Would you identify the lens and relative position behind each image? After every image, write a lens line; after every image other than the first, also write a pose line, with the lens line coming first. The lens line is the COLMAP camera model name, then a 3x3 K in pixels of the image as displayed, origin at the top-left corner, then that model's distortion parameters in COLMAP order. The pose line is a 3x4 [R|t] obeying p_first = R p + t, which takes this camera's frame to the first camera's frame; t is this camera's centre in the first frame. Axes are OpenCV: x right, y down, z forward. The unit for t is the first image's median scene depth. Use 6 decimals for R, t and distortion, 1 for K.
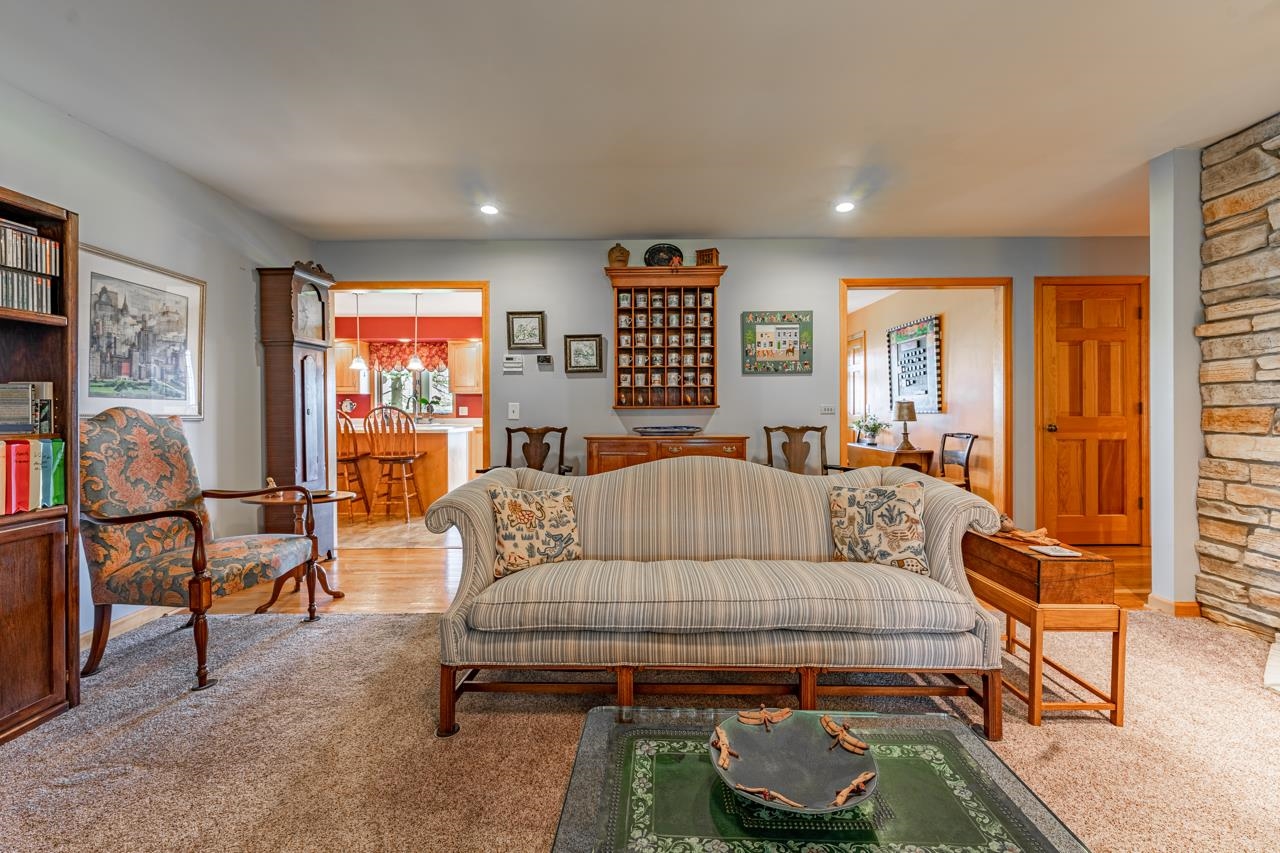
lens RADIAL K [[511.4, 0, 636.2], [0, 511.4, 414.9], [0, 0, 1]] dist [0.000158, 0.000071]
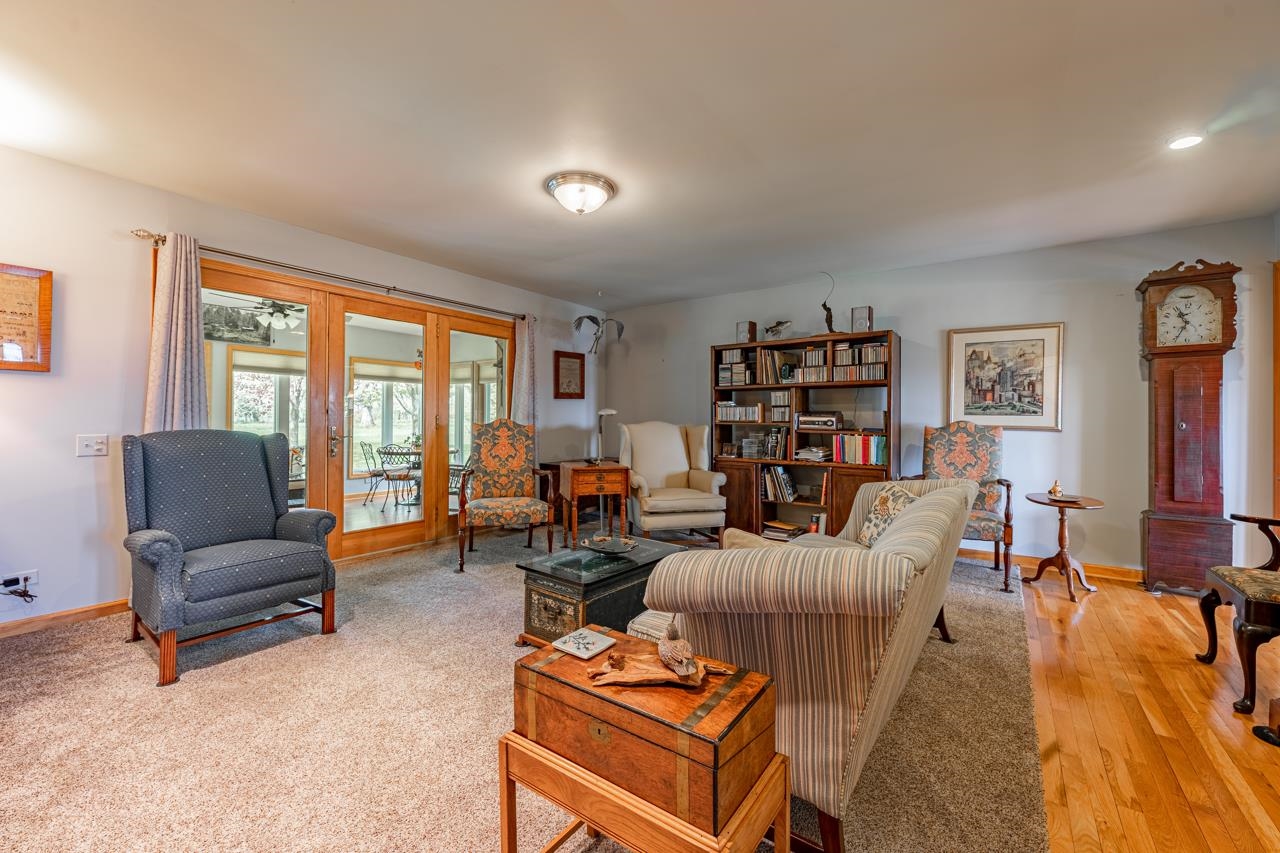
lens RADIAL K [[511.4, 0, 639.9], [0, 511.4, 419.0], [0, 0, 1]] dist [0.000158, 0.000071]
pose [[-0.565921, 0.005227, -0.824443, 0.936958], [-0.008467, 0.999890, 0.012151, -0.030483], [0.824416, 0.013857, -0.565815, 0.996875]]
